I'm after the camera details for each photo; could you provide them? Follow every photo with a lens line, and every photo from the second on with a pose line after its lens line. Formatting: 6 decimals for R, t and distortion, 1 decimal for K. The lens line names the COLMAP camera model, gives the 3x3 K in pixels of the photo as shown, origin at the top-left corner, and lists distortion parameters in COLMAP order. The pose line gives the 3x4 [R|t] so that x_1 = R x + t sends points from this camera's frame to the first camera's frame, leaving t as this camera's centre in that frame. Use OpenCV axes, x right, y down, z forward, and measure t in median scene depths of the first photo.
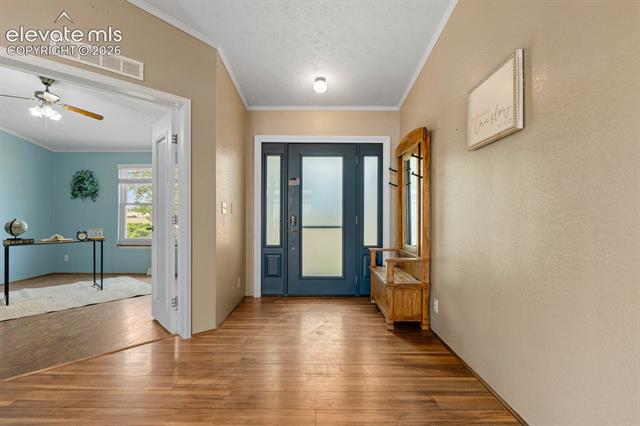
lens RADIAL K [[276.2, 0, 306.0], [0, 276.2, 214.6], [0, 0, 1]] dist [0.004442, 0.000926]
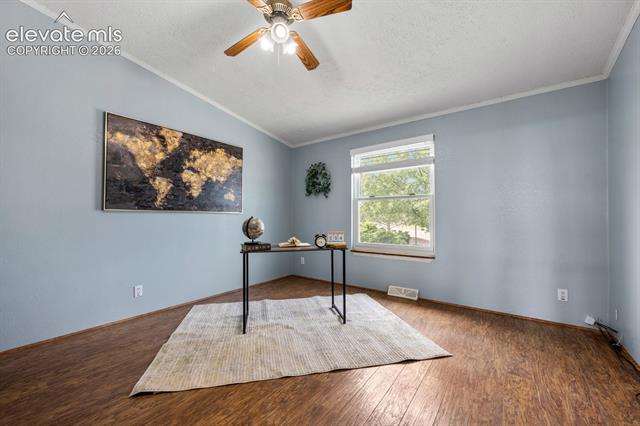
lens RADIAL K [[263.0, 0, 321.0], [0, 263.0, 216.4], [0, 0, 1]] dist [0.000026, -0.000223]
pose [[0.804857, -0.010571, -0.593375, -0.314351], [0.009695, 0.999942, -0.004664, 0.013462], [0.593390, -0.001999, 0.804912, 0.355110]]
